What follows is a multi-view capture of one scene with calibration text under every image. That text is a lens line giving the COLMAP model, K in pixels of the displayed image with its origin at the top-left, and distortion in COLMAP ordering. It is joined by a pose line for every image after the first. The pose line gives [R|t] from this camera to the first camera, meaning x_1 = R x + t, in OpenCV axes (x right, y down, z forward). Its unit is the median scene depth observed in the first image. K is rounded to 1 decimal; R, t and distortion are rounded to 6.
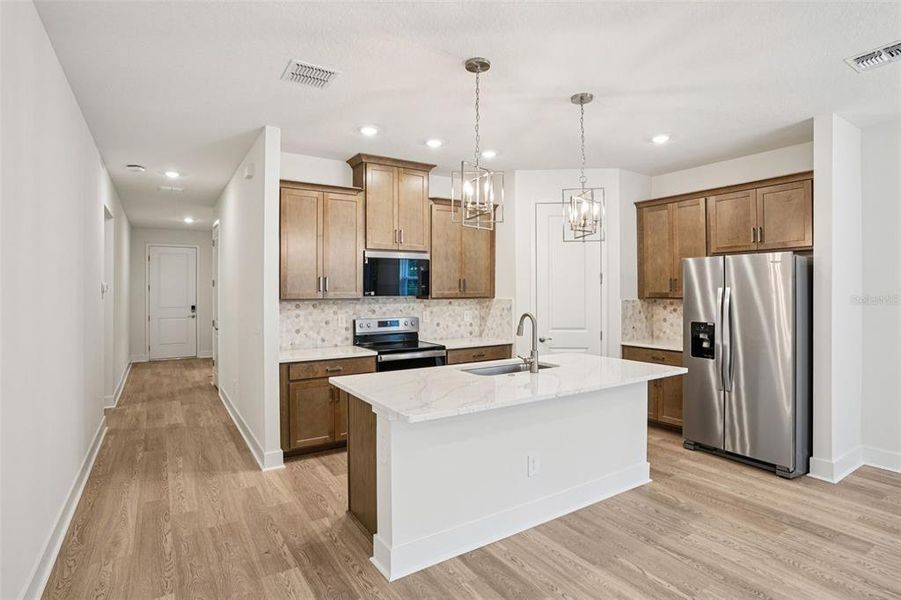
lens RADIAL K [[450.6, 0, 446.9], [0, 450.6, 296.8], [0, 0, 1]] dist [-0.081966, 0.038507]
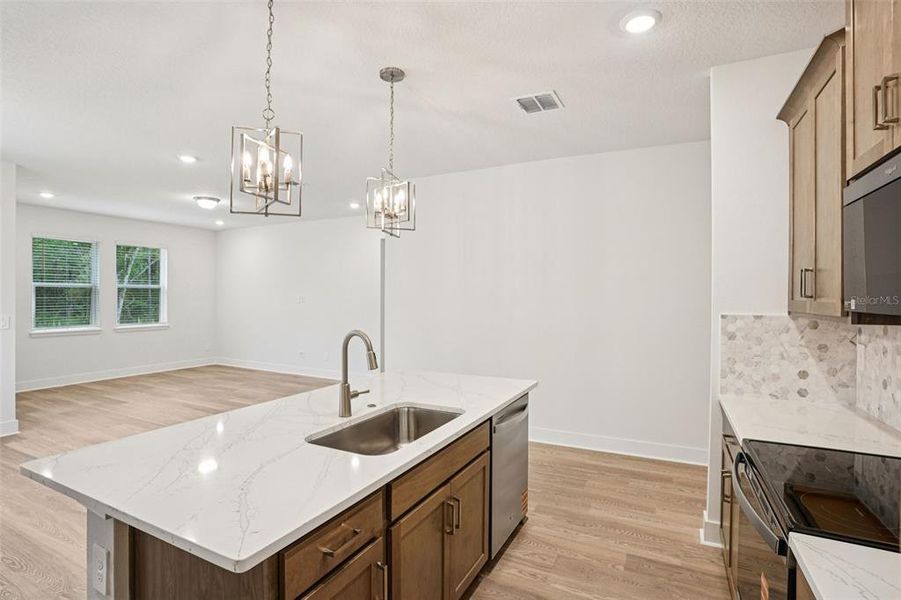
lens RADIAL K [[450.6, 0, 446.9], [0, 450.6, 296.8], [0, 0, 1]] dist [-0.081966, 0.038507]
pose [[-0.862469, -0.001280, -0.506108, 0.288333], [-0.010252, 0.999836, 0.014941, -0.016082], [0.506006, 0.018075, -0.862341, 1.167189]]
